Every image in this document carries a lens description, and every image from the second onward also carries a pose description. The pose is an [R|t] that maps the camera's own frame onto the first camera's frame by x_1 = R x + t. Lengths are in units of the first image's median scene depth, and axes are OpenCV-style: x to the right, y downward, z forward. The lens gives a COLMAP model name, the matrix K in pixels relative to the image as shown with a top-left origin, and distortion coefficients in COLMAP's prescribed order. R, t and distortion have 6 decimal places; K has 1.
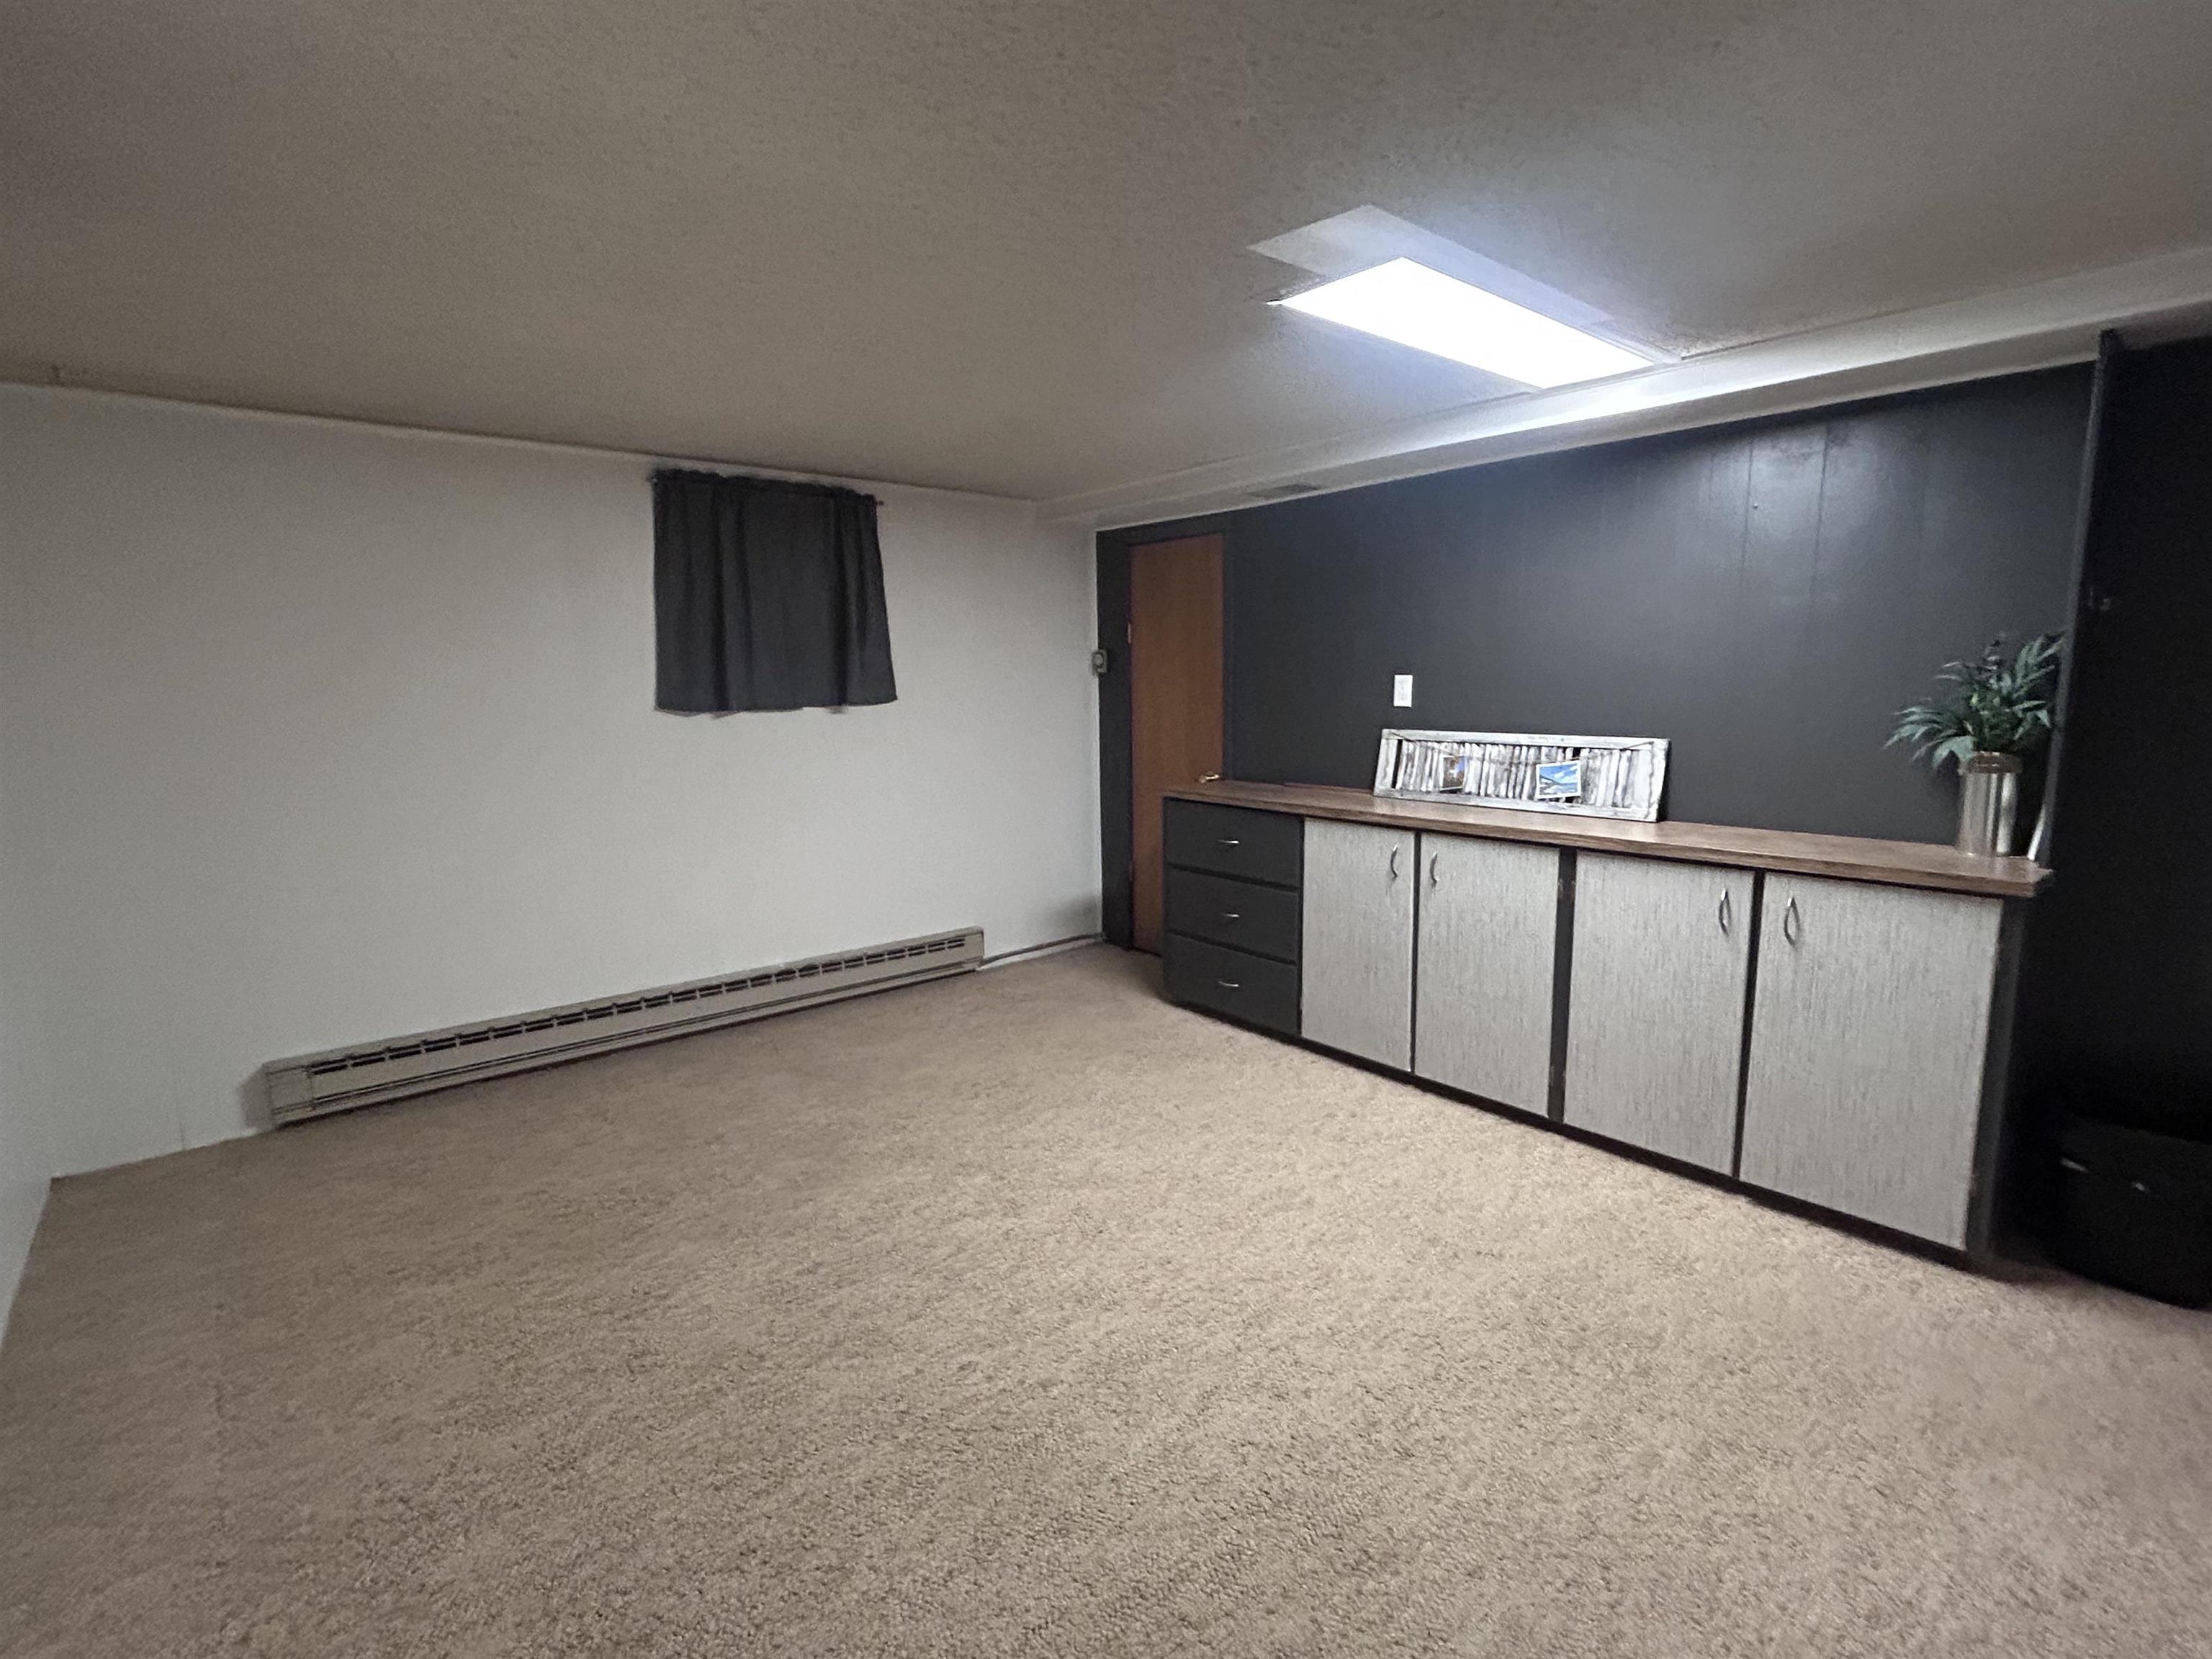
lens RADIAL K [[1039.1, 0, 1100.3], [0, 1039.1, 824.2], [0, 0, 1]] dist [-0.000108, -0.000526]
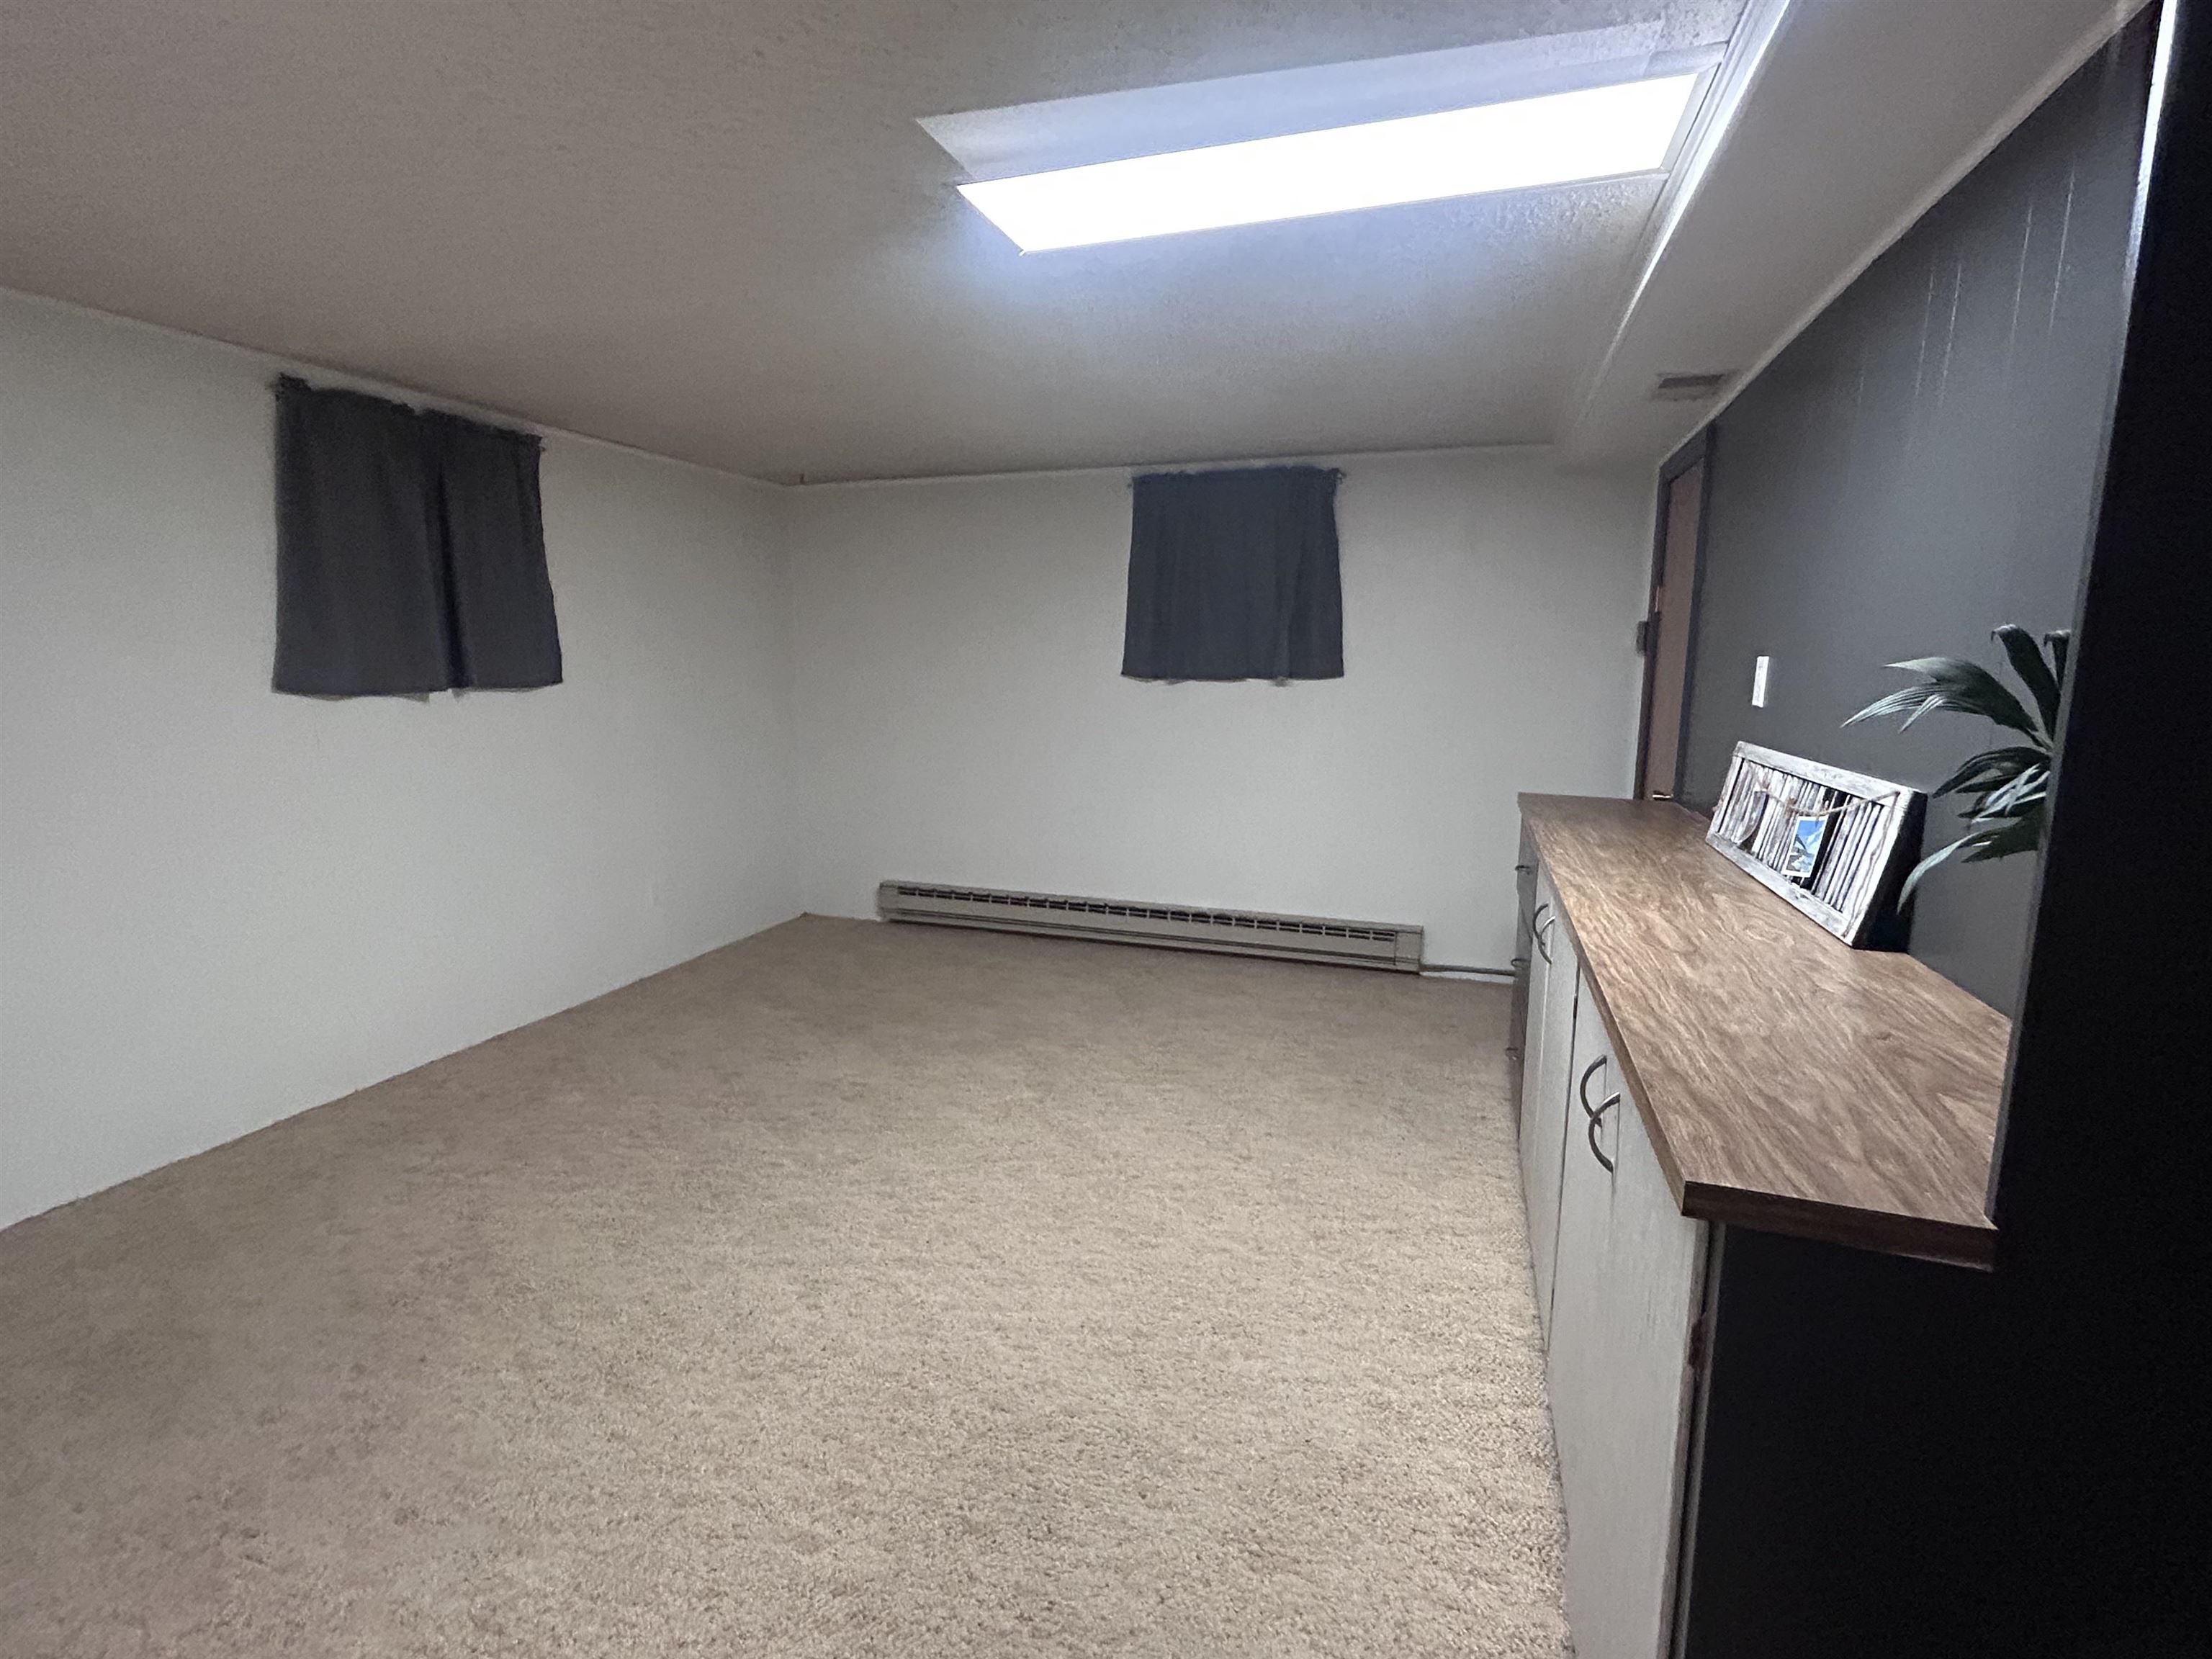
lens RADIAL K [[1039.1, 0, 1100.8], [0, 1039.1, 827.8], [0, 0, 1]] dist [-0.000108, -0.000526]
pose [[0.516271, 0.154078, -0.842451, 0.649137], [-0.136013, 0.985950, 0.096971, -0.050160], [0.845556, 0.064521, 0.529974, 0.352605]]
